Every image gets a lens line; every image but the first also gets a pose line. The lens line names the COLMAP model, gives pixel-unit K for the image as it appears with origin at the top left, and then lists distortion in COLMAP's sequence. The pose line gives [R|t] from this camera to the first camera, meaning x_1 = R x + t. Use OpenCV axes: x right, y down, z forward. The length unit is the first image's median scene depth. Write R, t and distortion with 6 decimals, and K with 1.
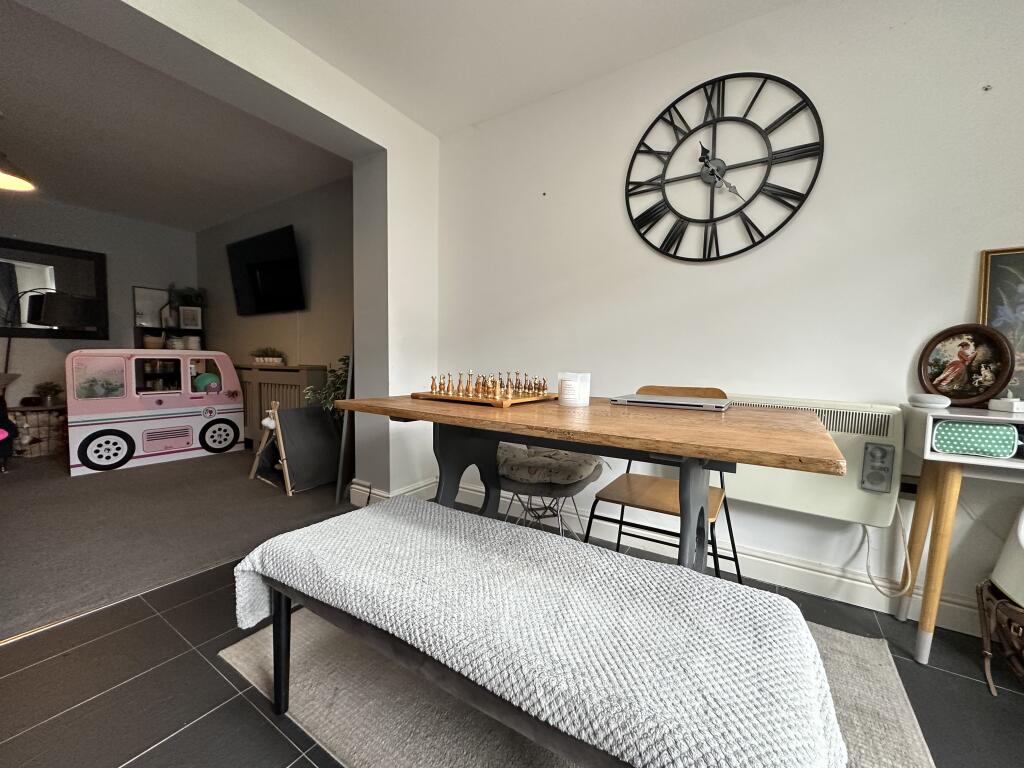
lens RADIAL K [[408.6, 0, 512.7], [0, 408.6, 384.3], [0, 0, 1]] dist [0.002227, 0.000206]
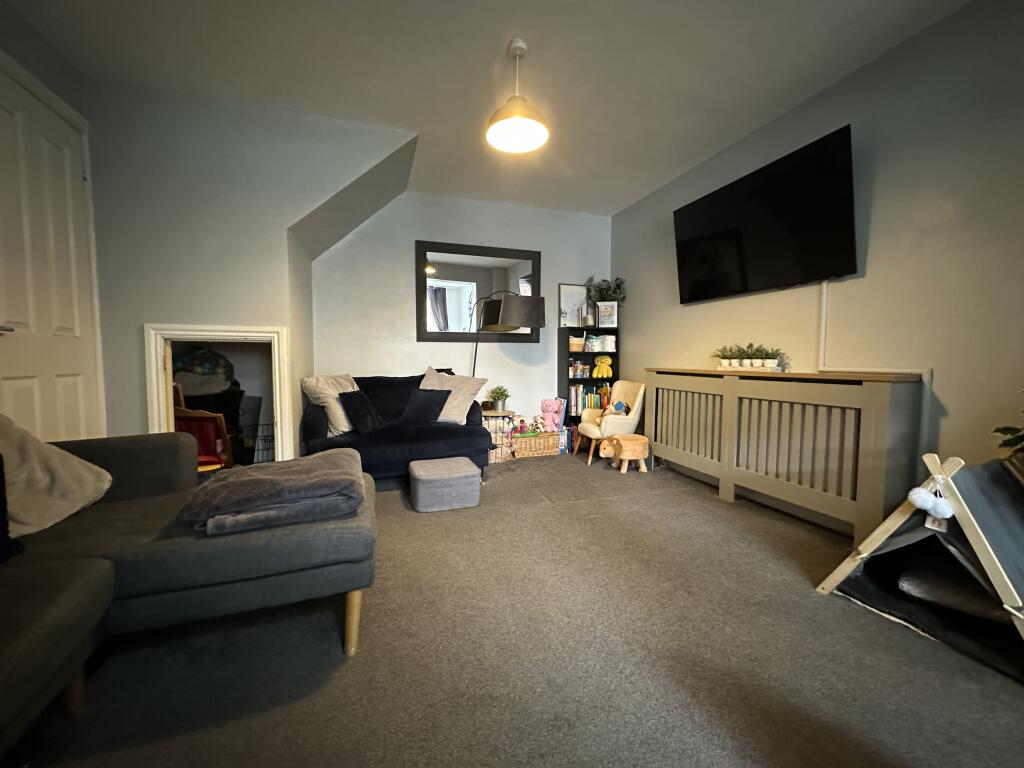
lens RADIAL K [[408.6, 0, 512.5], [0, 408.6, 383.7], [0, 0, 1]] dist [0.002227, 0.000206]
pose [[0.793767, 0.028660, -0.607546, -0.447586], [-0.031234, 0.999492, 0.006342, -0.016412], [0.607419, 0.013942, 0.794259, 0.209302]]
